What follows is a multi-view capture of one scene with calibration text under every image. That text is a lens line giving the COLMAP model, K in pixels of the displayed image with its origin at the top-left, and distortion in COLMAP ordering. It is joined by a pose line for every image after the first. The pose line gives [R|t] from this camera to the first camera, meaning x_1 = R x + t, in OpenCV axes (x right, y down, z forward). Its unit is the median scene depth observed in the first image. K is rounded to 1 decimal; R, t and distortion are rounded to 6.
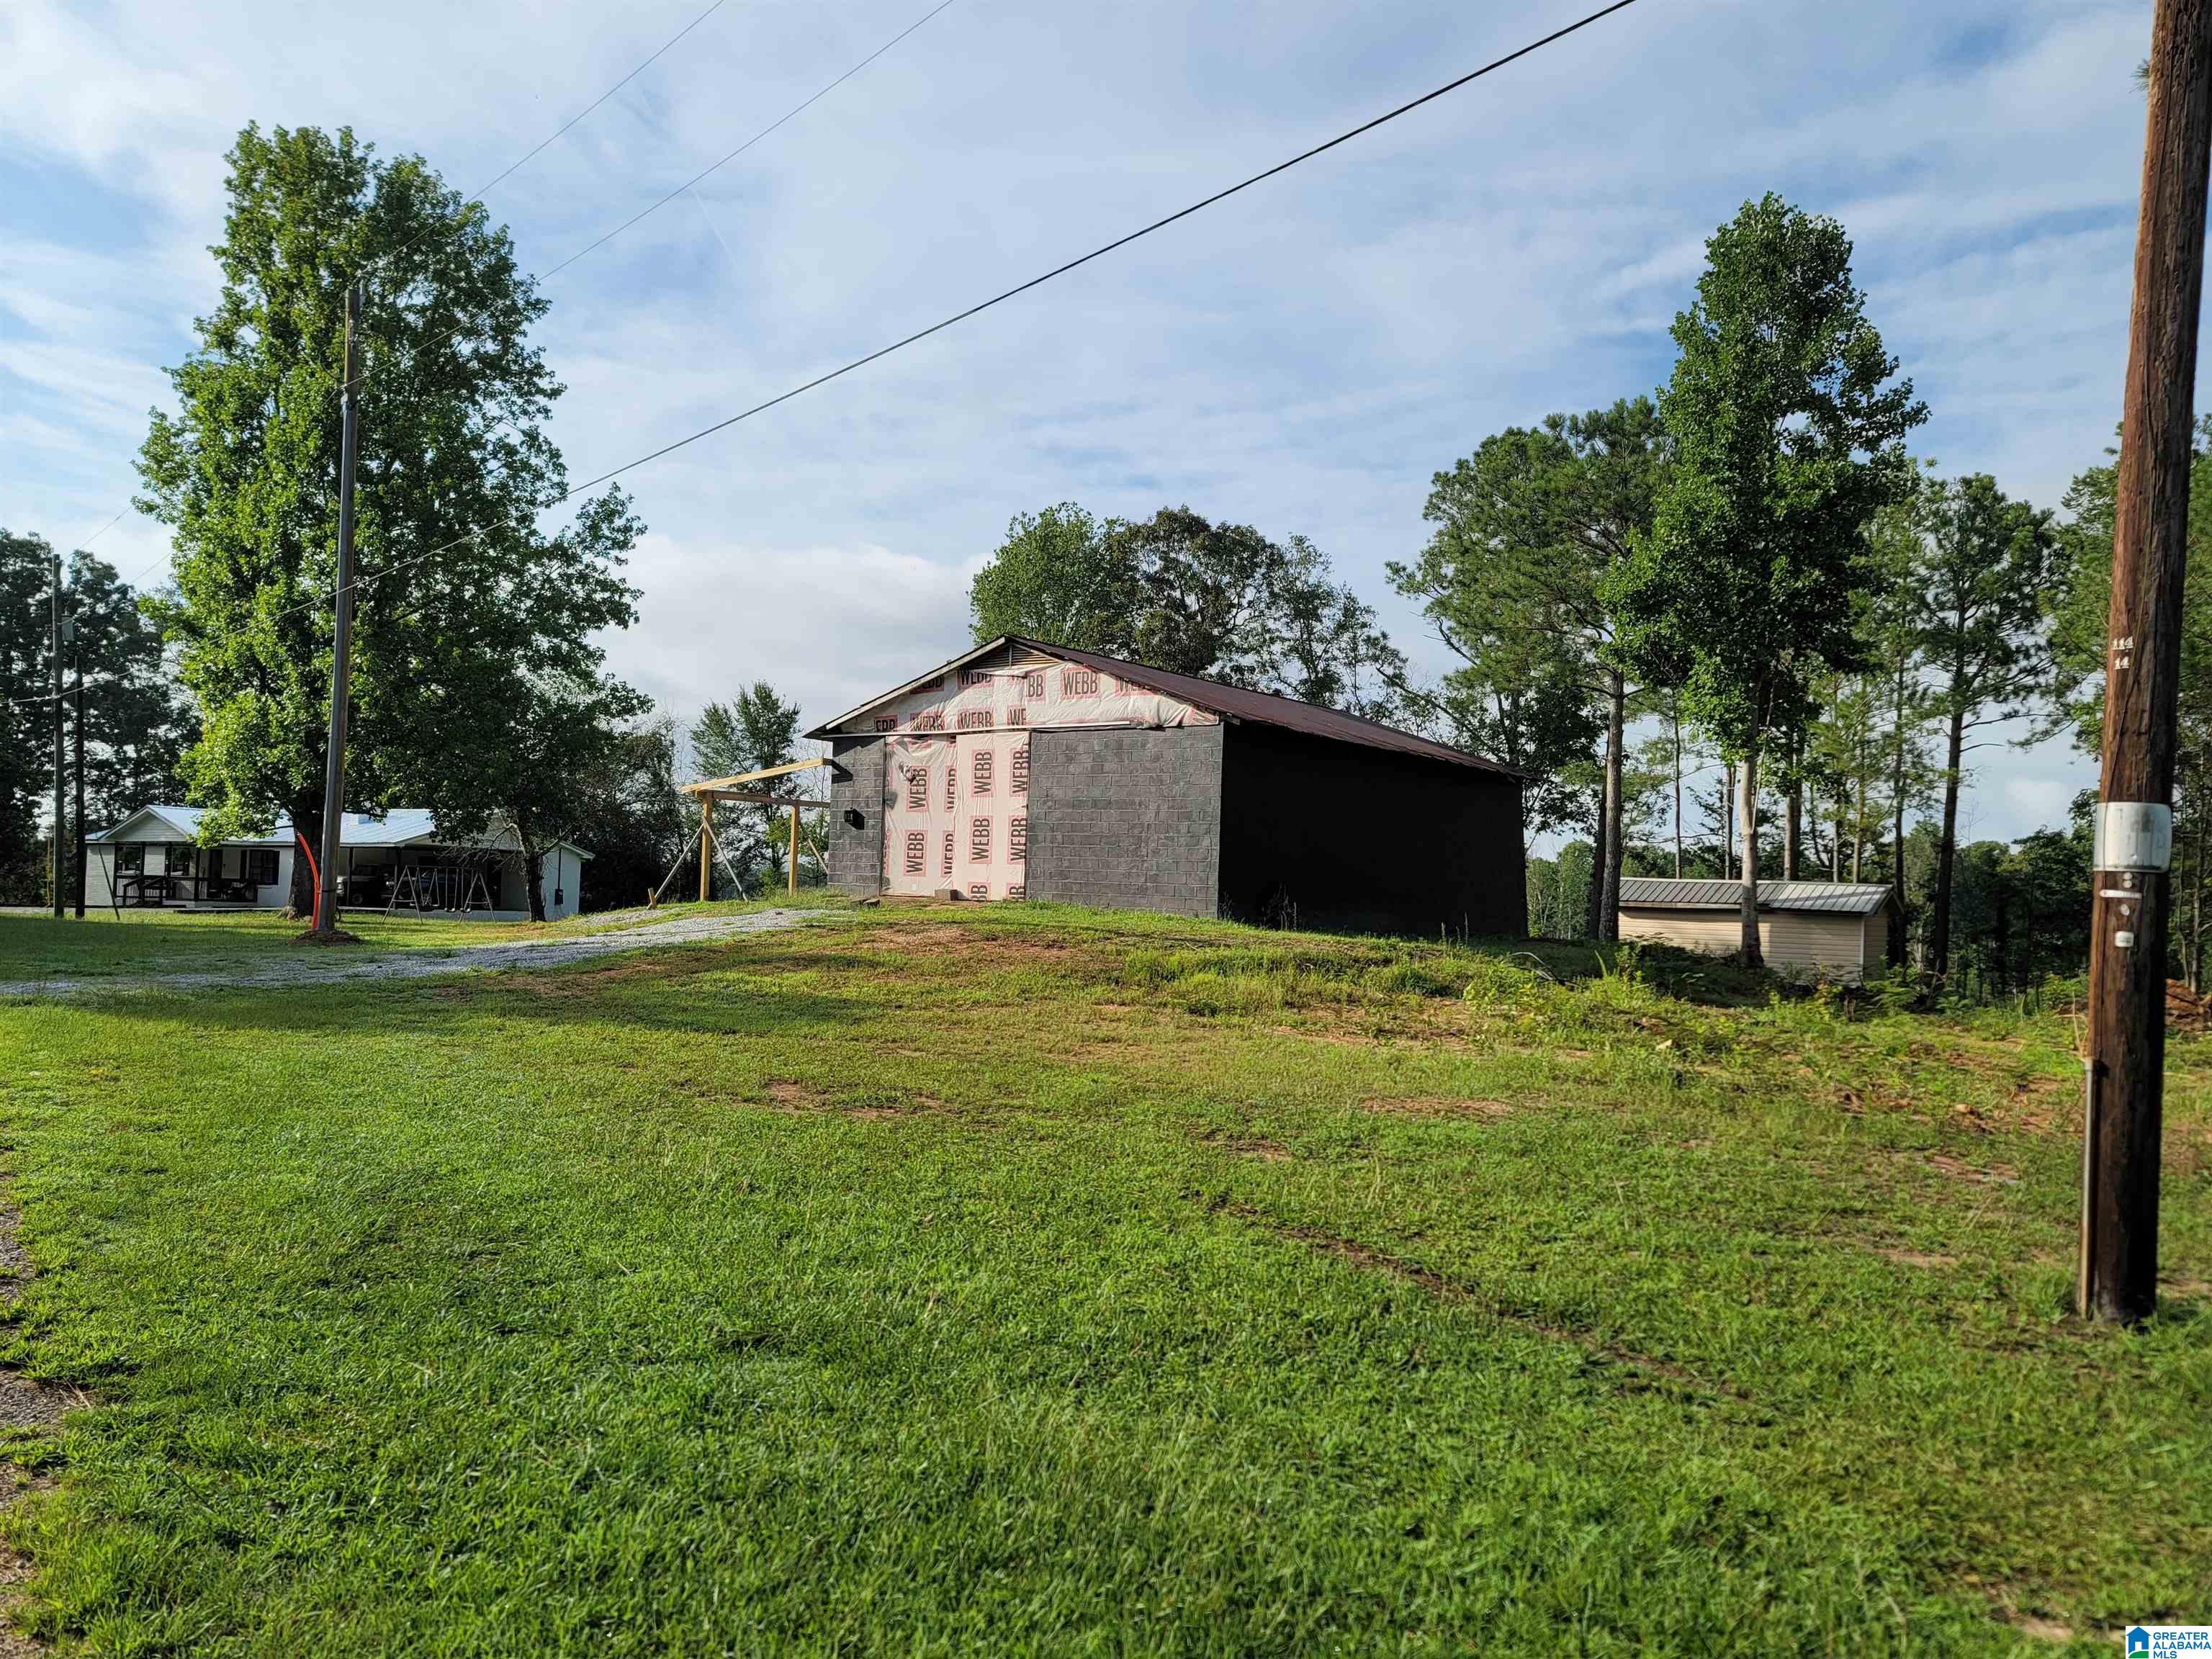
lens RADIAL K [[1635.7, 0, 1105.9], [0, 1635.7, 830.0], [0, 0, 1]] dist [0.051869, -0.005804]
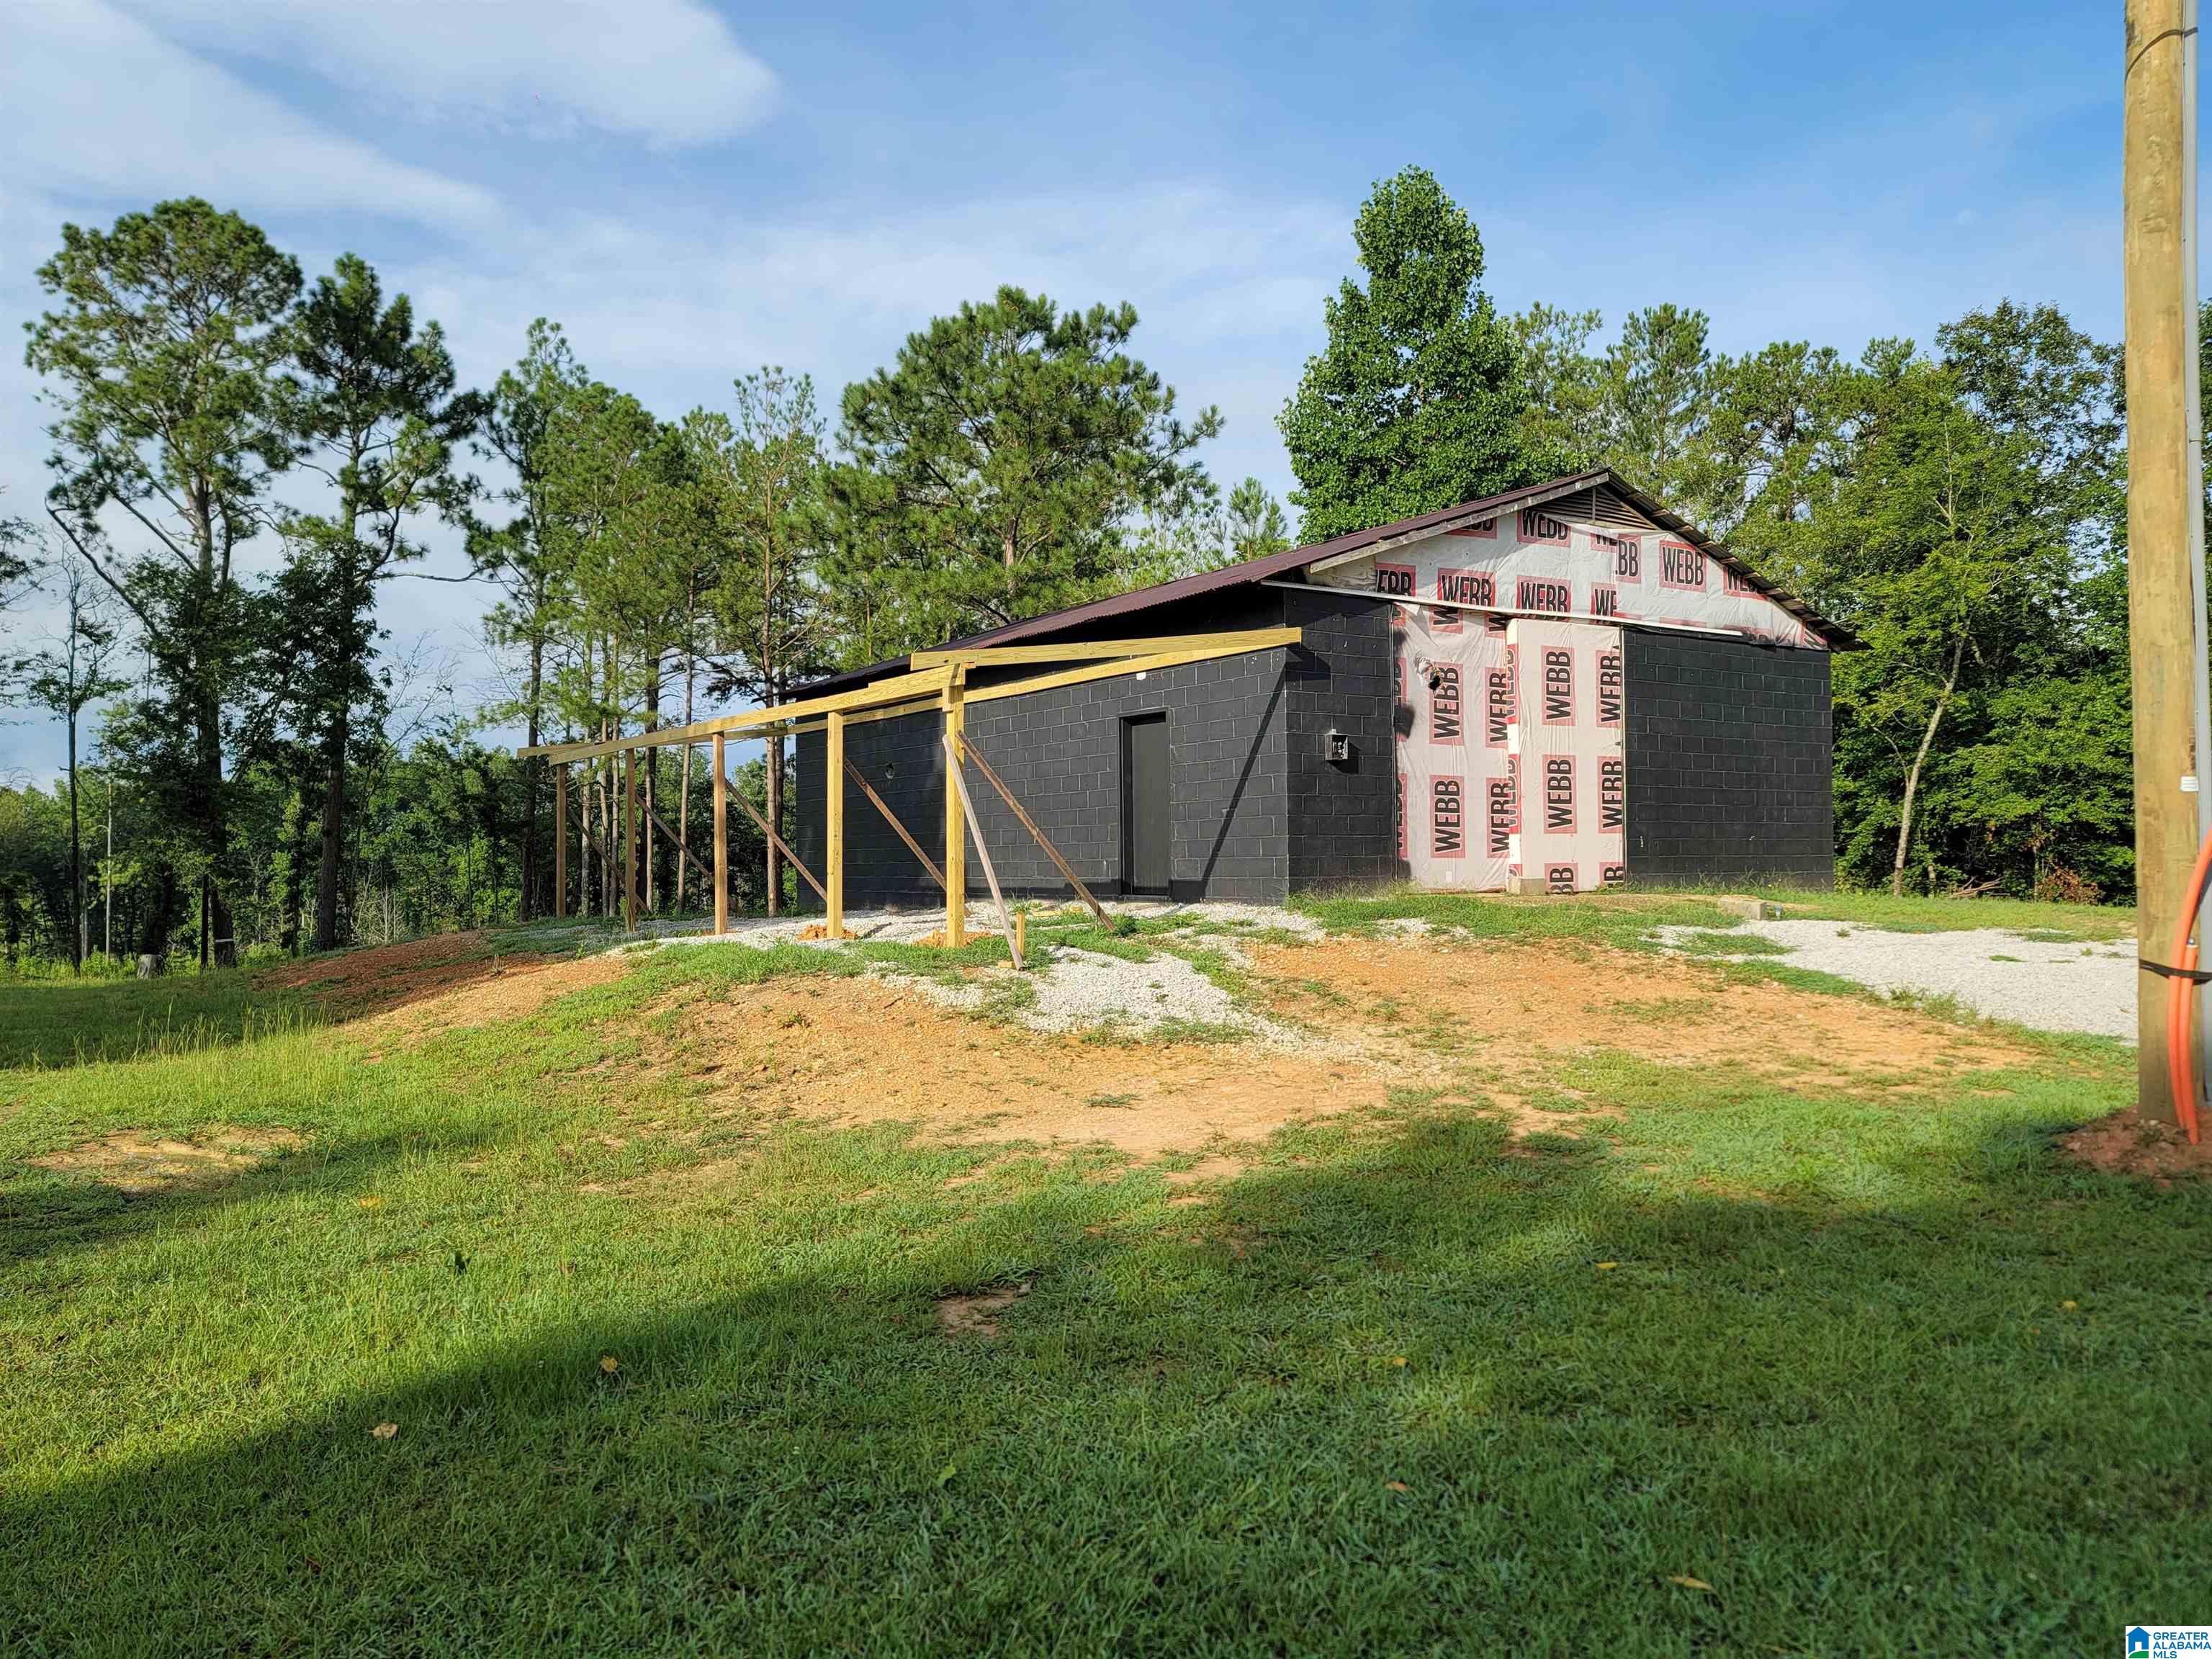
lens RADIAL K [[1635.7, 0, 1105.9], [0, 1635.7, 828.3], [0, 0, 1]] dist [0.051869, -0.005804]
pose [[0.319526, -0.005898, 0.947559, -0.706316], [-0.003979, 0.999963, 0.007566, 0.014712], [-0.947569, -0.006188, 0.319491, 0.953134]]
